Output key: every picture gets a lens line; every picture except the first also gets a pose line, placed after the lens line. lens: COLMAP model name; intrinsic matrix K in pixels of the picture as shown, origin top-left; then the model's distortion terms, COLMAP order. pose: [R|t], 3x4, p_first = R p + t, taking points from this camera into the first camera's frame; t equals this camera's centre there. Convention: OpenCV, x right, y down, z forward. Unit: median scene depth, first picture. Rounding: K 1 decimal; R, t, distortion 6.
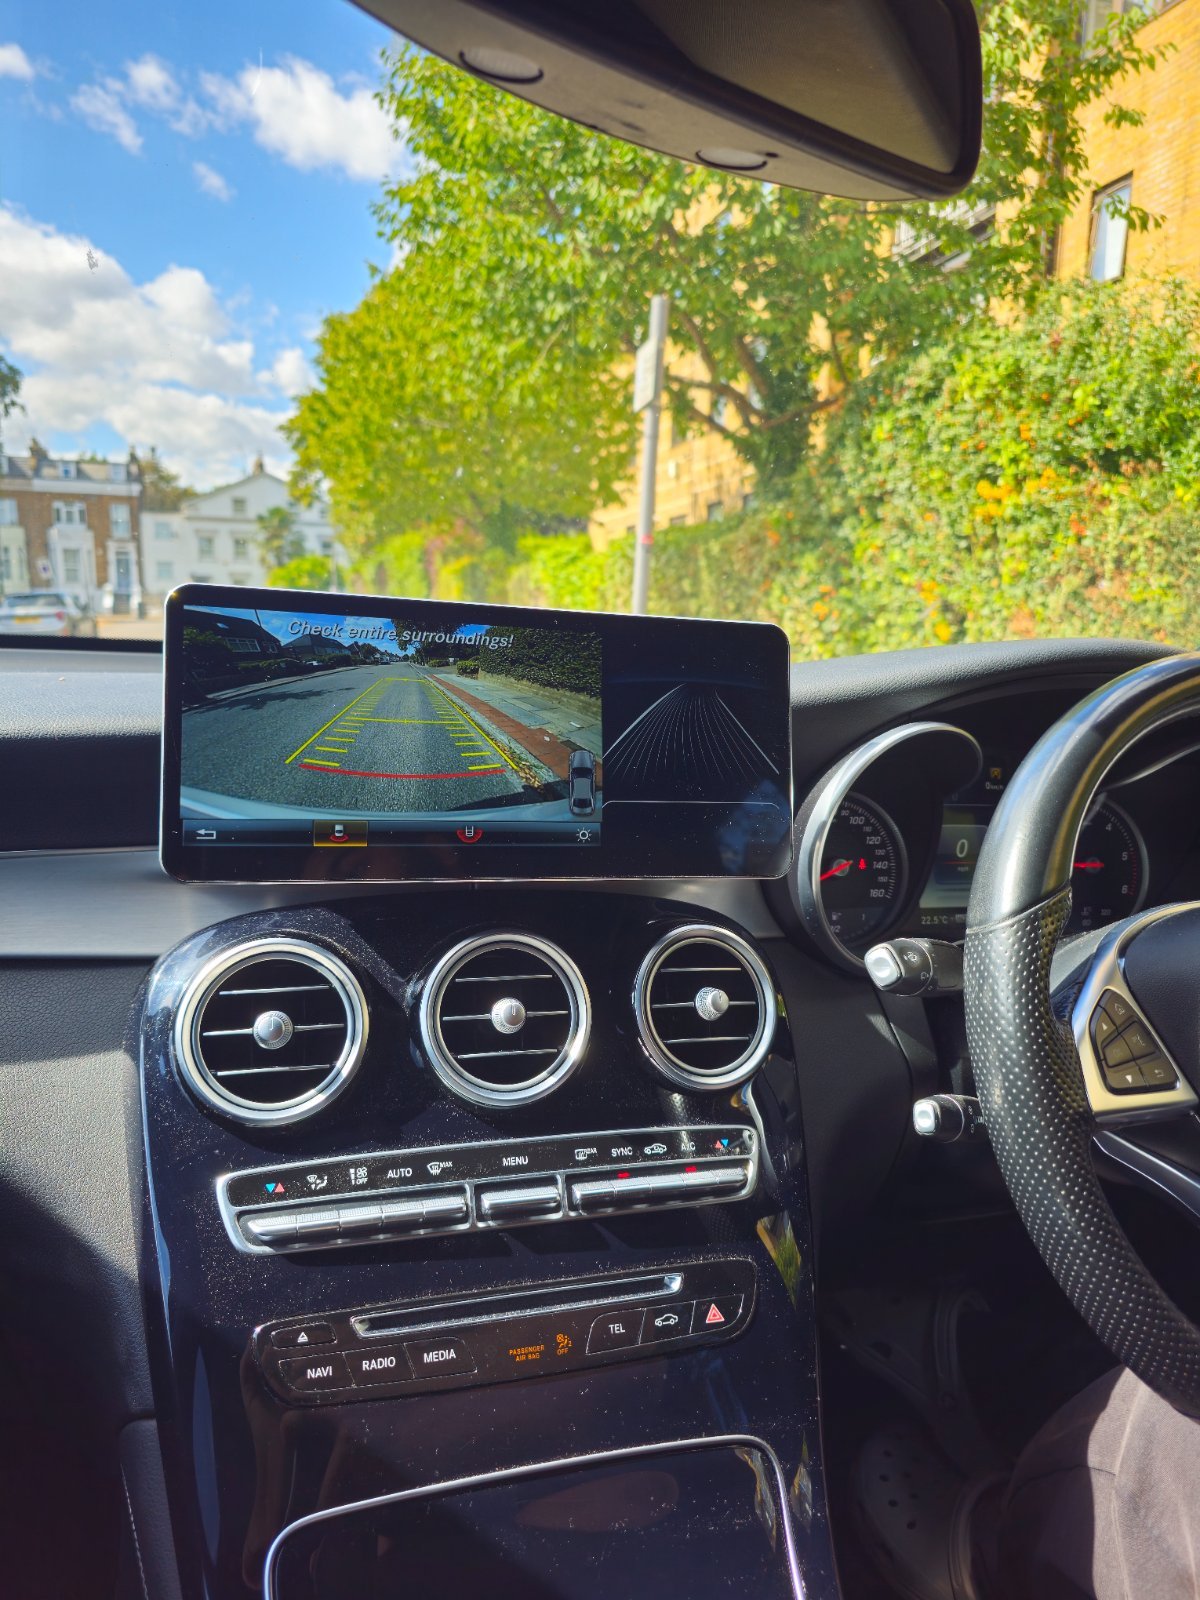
lens RADIAL K [[1067.1, 0, 604.8], [0, 1067.1, 789.0], [0, 0, 1]] dist [0.047411, -0.049289]
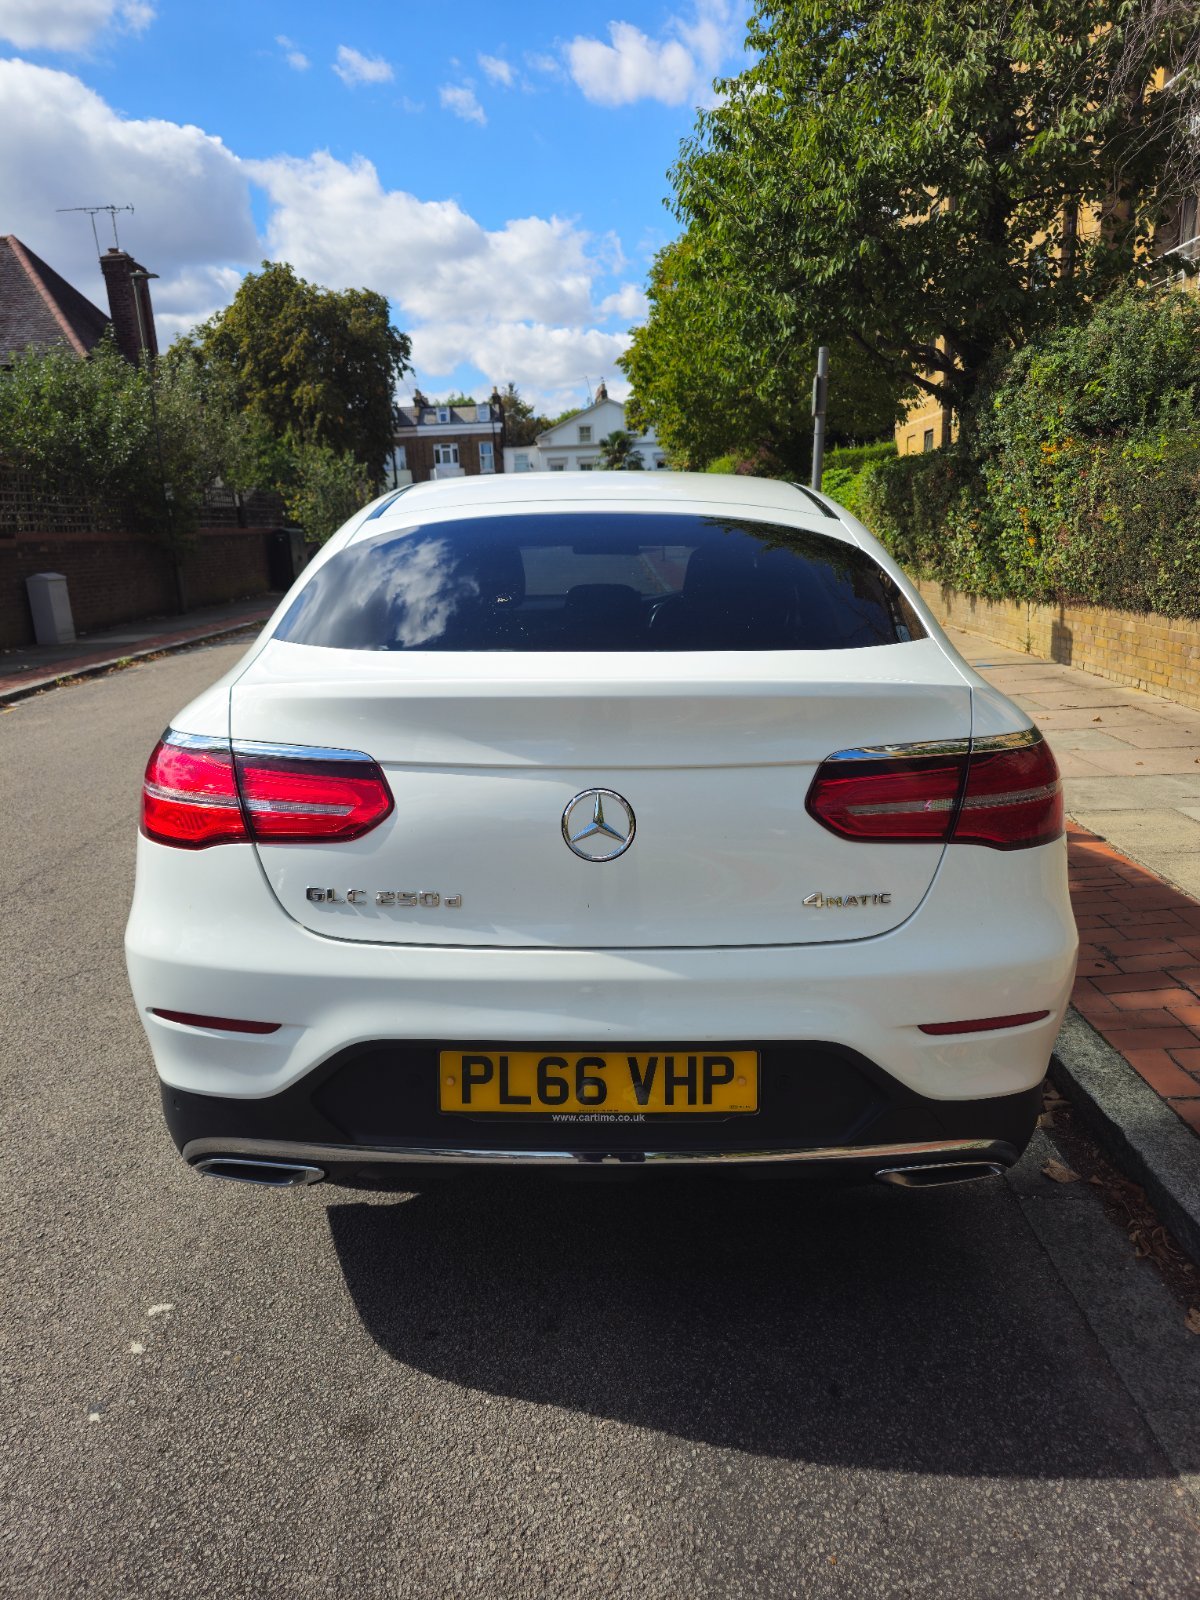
lens RADIAL K [[1067.1, 0, 604.8], [0, 1067.1, 789.0], [0, 0, 1]] dist [0.047411, -0.049289]
pose [[0.951261, 0.014054, -0.308068, 0.075964], [0.012639, 0.996345, 0.084482, 0.021588], [0.308129, -0.084258, 0.947606, -0.216494]]
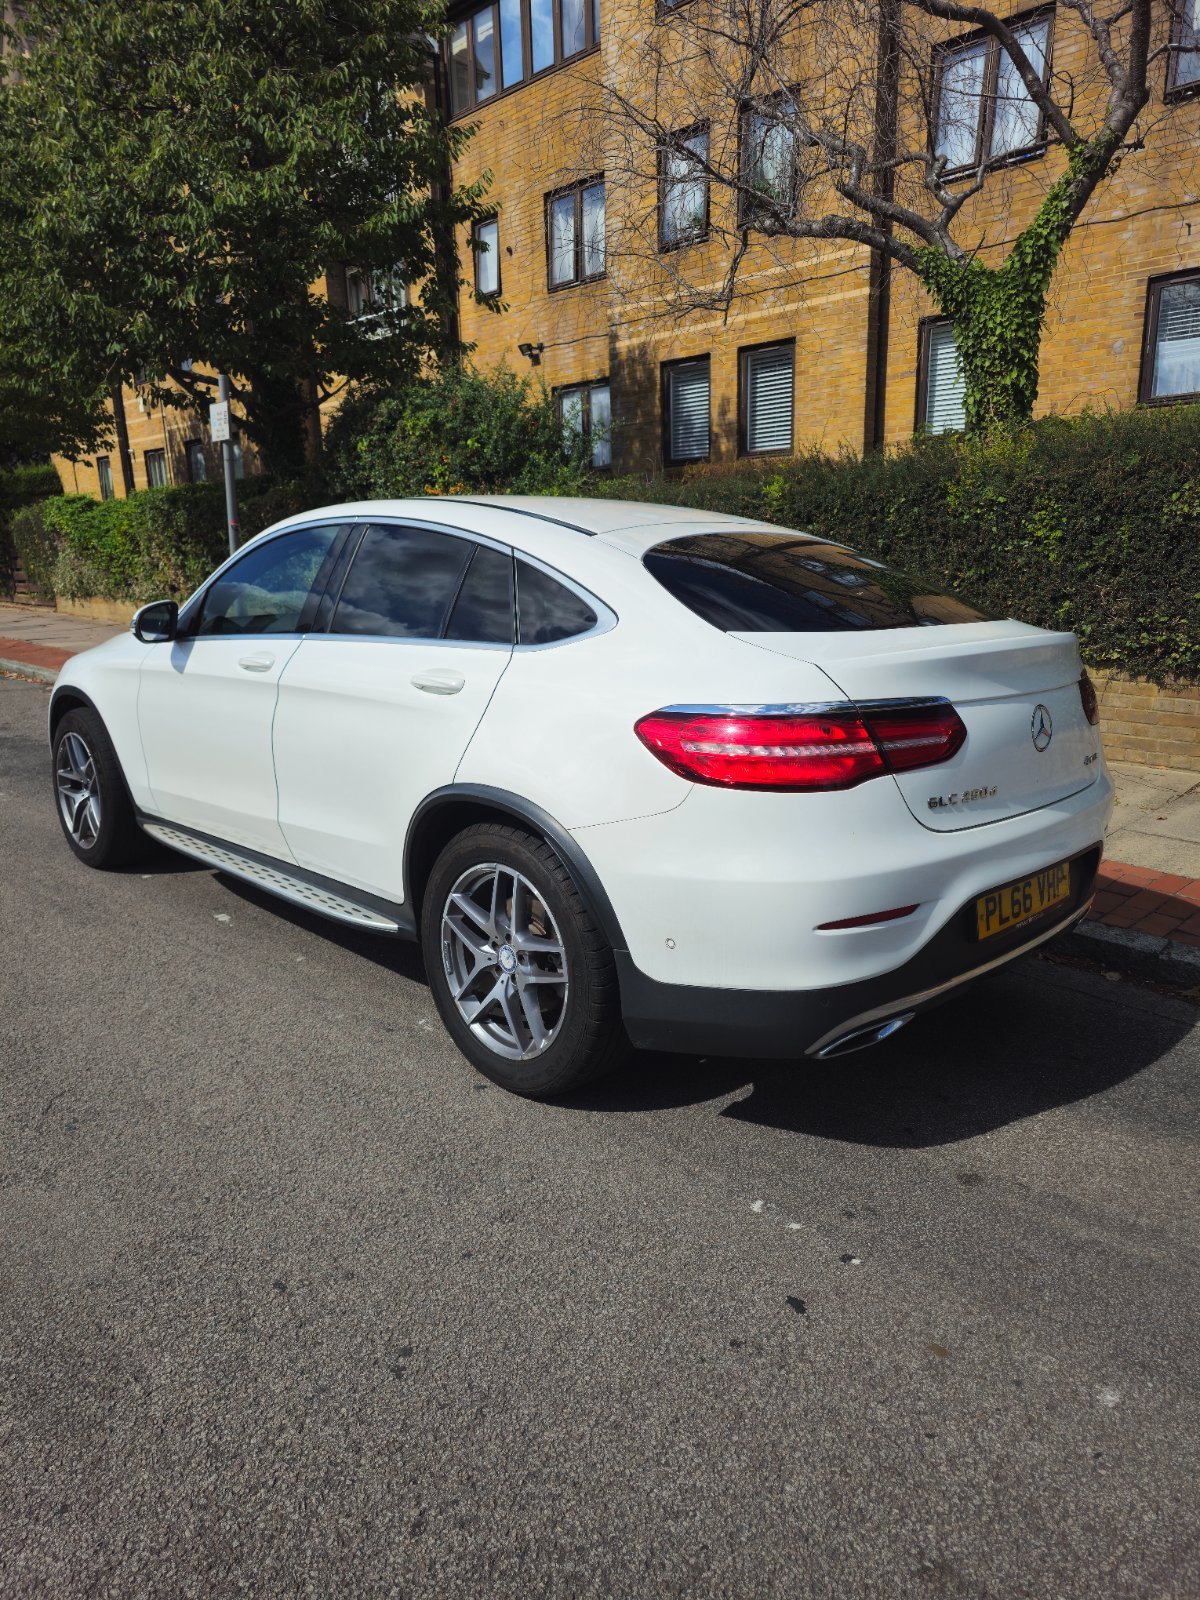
lens RADIAL K [[1066.6, 0, 600.0], [0, 1066.6, 800.0], [0, 0, 1]] dist [0.050455, -0.053030]
pose [[0.885041, -0.145094, 0.442323, -0.081342], [0.105329, 0.987959, 0.113324, 0.018866], [-0.453440, -0.053707, 0.889667, -0.234948]]
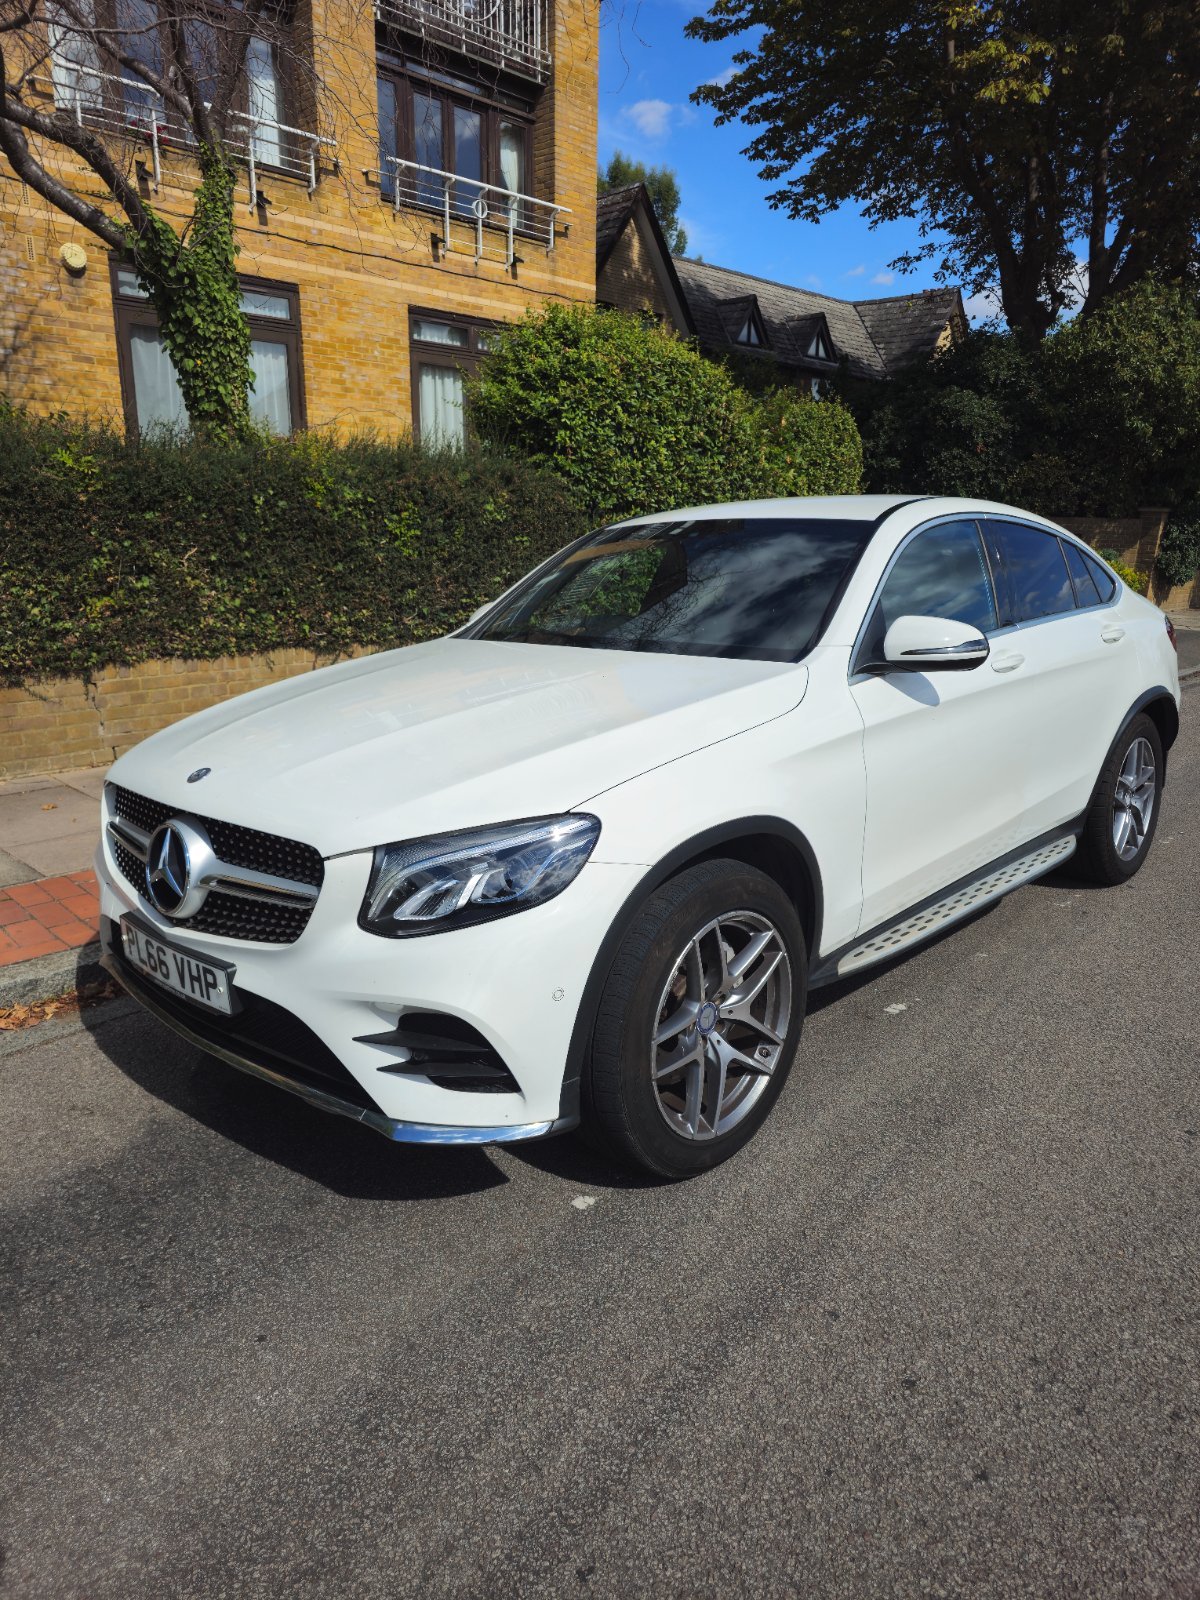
lens RADIAL K [[1071.5, 0, 596.9], [0, 1071.5, 796.8], [0, 0, 1]] dist [0.044437, -0.052526]
pose [[-0.516938, -0.234945, 0.823150, -0.178907], [0.104155, 0.937191, 0.332904, -0.043940], [-0.849663, 0.257826, -0.459998, 0.154991]]
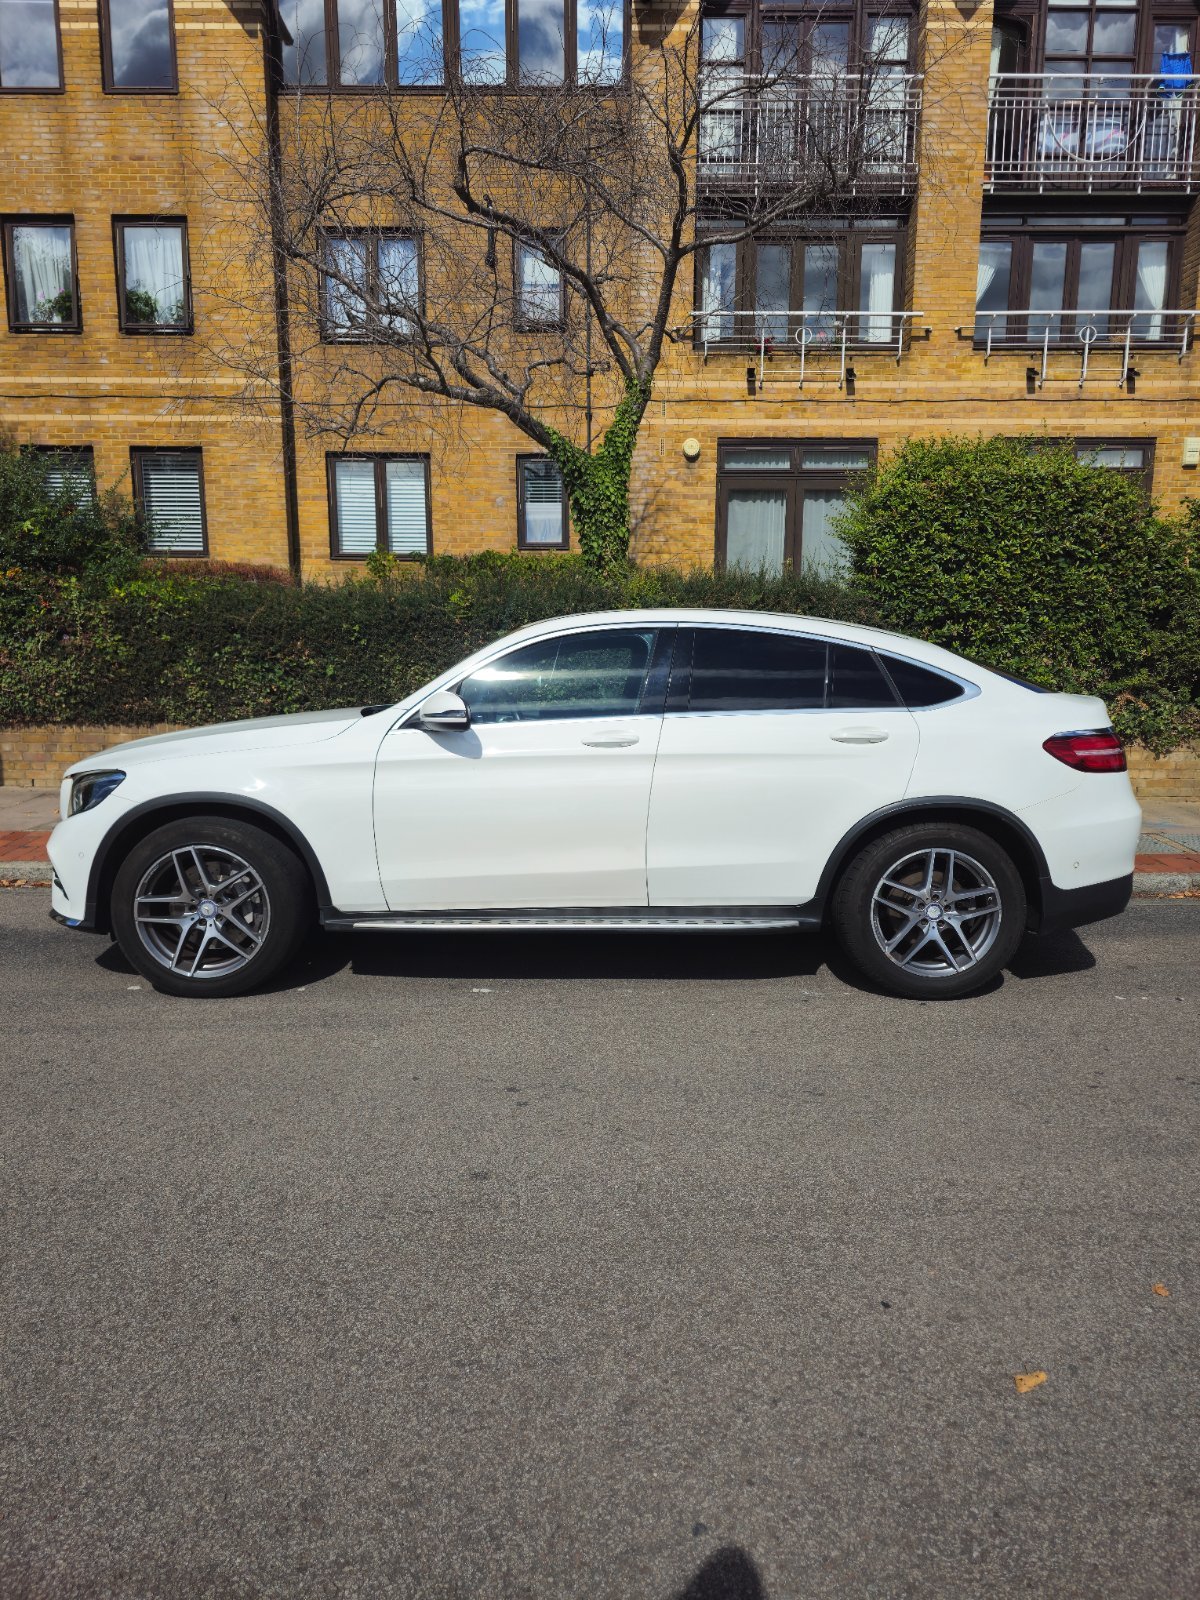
lens RADIAL K [[1067.1, 0, 604.8], [0, 1067.1, 789.0], [0, 0, 1]] dist [0.047411, -0.049289]
pose [[0.257568, -0.153628, 0.953969, -0.285093], [0.142170, 0.982560, 0.119847, -0.009972], [-0.955744, 0.104757, 0.274917, -0.078247]]
